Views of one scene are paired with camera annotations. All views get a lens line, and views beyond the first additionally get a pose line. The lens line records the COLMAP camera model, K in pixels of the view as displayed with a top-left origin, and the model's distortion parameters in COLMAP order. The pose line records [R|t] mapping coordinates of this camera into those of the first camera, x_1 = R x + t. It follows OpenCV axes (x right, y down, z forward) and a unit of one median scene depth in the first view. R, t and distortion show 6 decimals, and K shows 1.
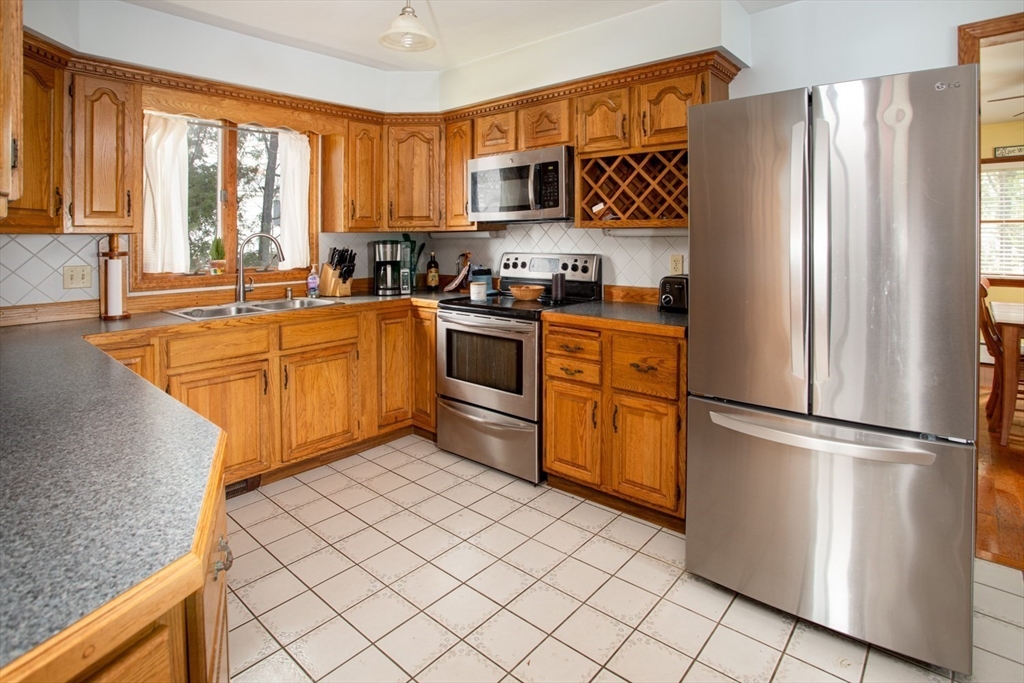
lens RADIAL K [[530.6, 0, 506.4], [0, 530.6, 234.9], [0, 0, 1]] dist [-0.051511, 0.022742]
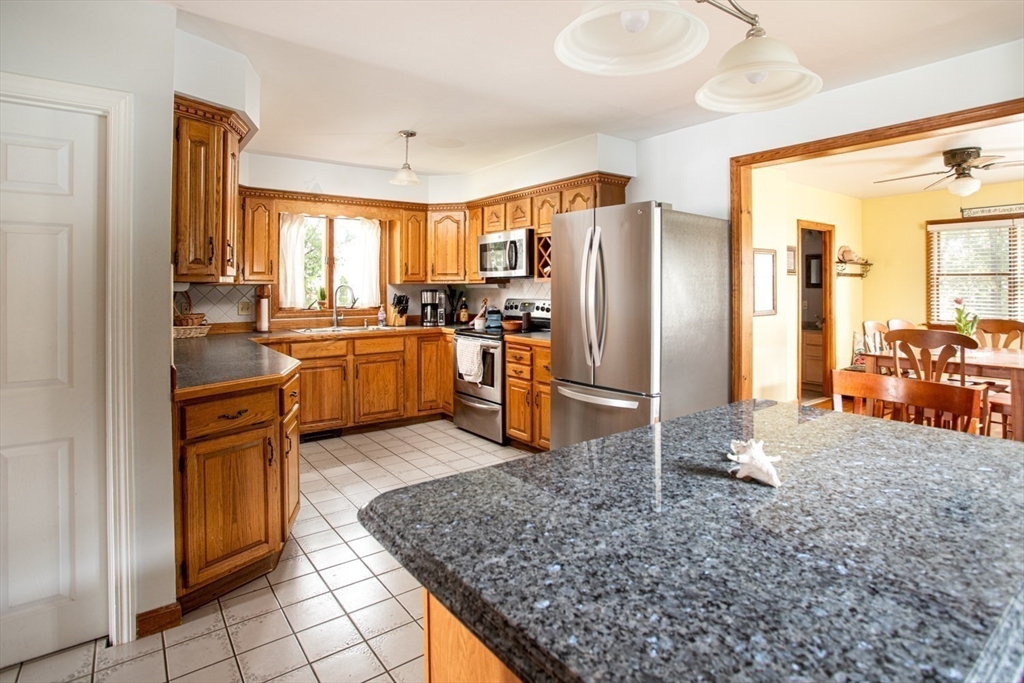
lens RADIAL K [[544.8, 0, 528.3], [0, 544.8, 293.5], [0, 0, 1]] dist [-0.046472, 0.028949]
pose [[0.981559, 0.010328, -0.190880, 0.366966], [-0.007055, 0.999816, 0.017817, -0.007719], [0.191029, -0.016142, 0.981452, -0.484305]]
